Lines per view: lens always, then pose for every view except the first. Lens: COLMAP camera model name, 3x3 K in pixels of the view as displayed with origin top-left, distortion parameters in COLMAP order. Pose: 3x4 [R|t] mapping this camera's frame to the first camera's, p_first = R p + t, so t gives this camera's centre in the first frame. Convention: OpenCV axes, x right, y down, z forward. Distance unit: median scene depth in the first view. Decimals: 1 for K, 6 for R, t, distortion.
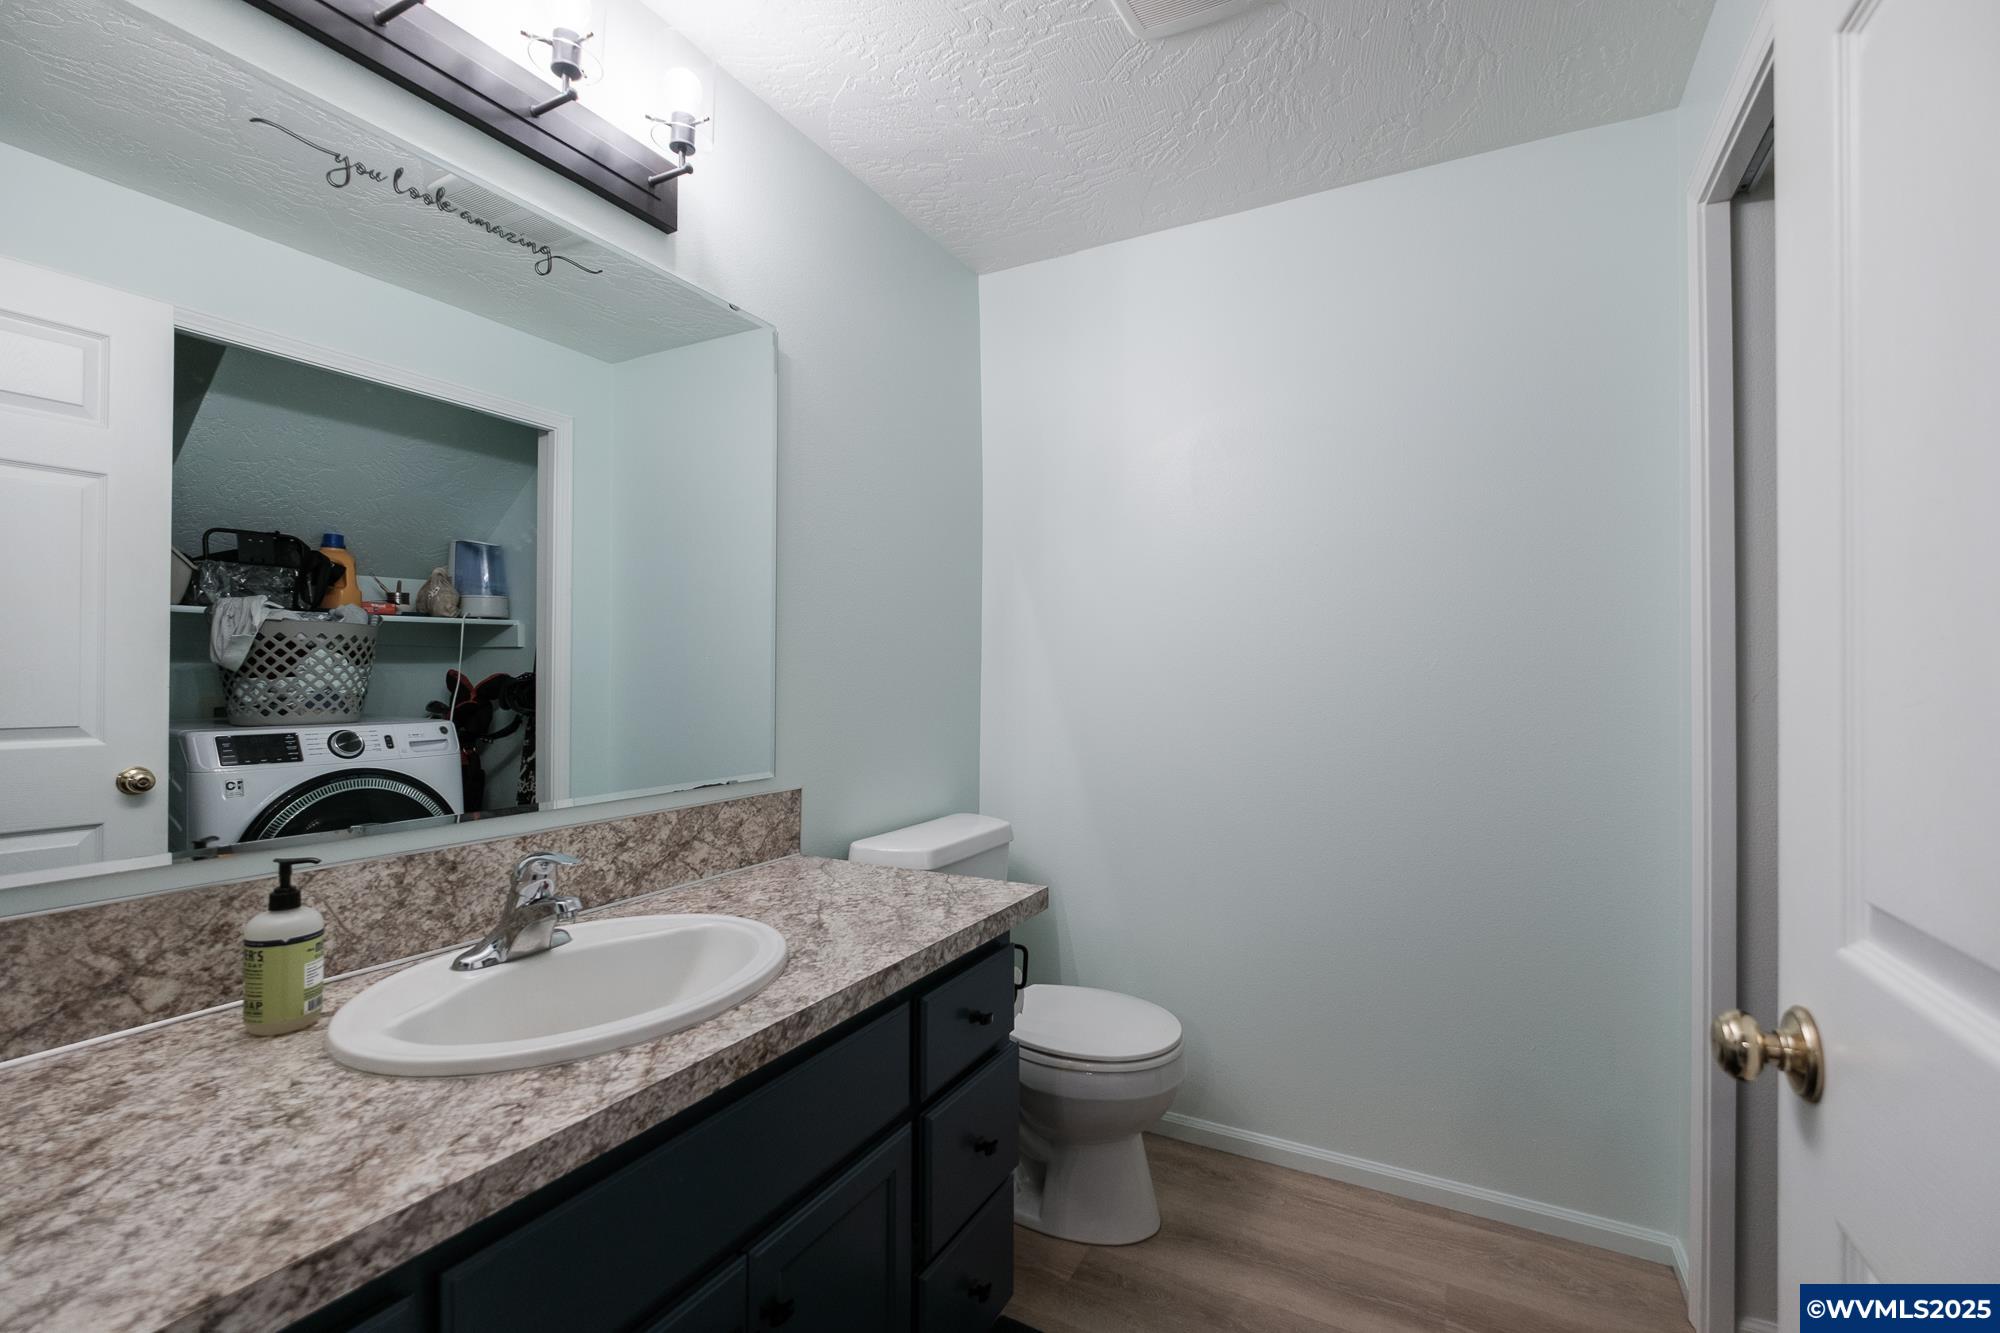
lens RADIAL K [[873.2, 0, 1010.4], [0, 873.2, 666.9], [0, 0, 1]] dist [0.003135, -0.003828]
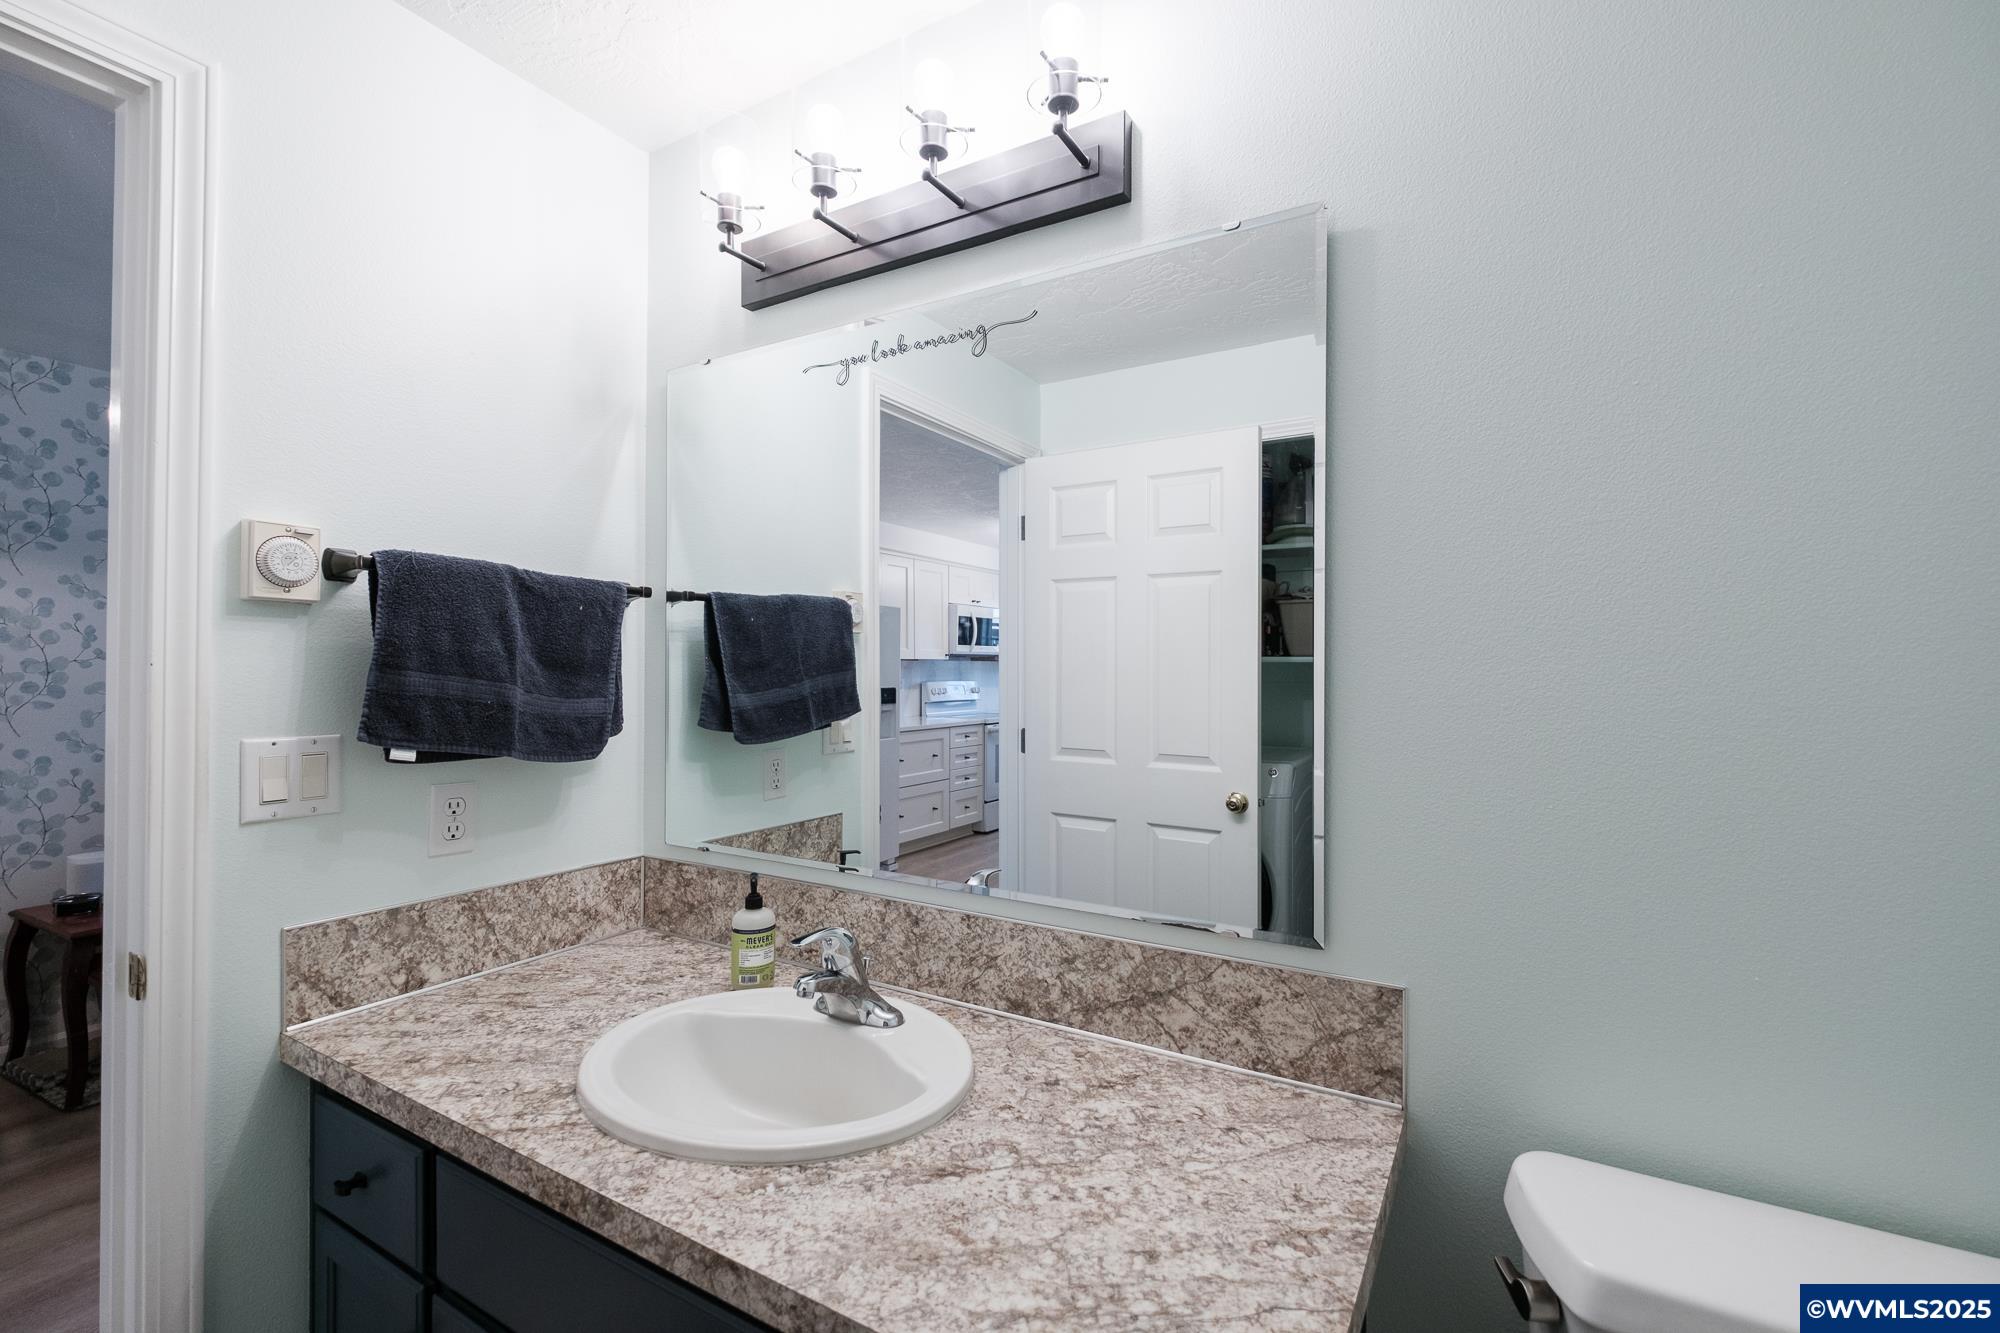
lens RADIAL K [[873.2, 0, 1050.1], [0, 873.2, 665.0], [0, 0, 1]] dist [0.003135, -0.003828]
pose [[-0.035005, -0.013307, -0.999299, 0.480956], [-0.002210, 0.999910, -0.013237, -0.087226], [0.999385, 0.001745, -0.035032, 1.182578]]
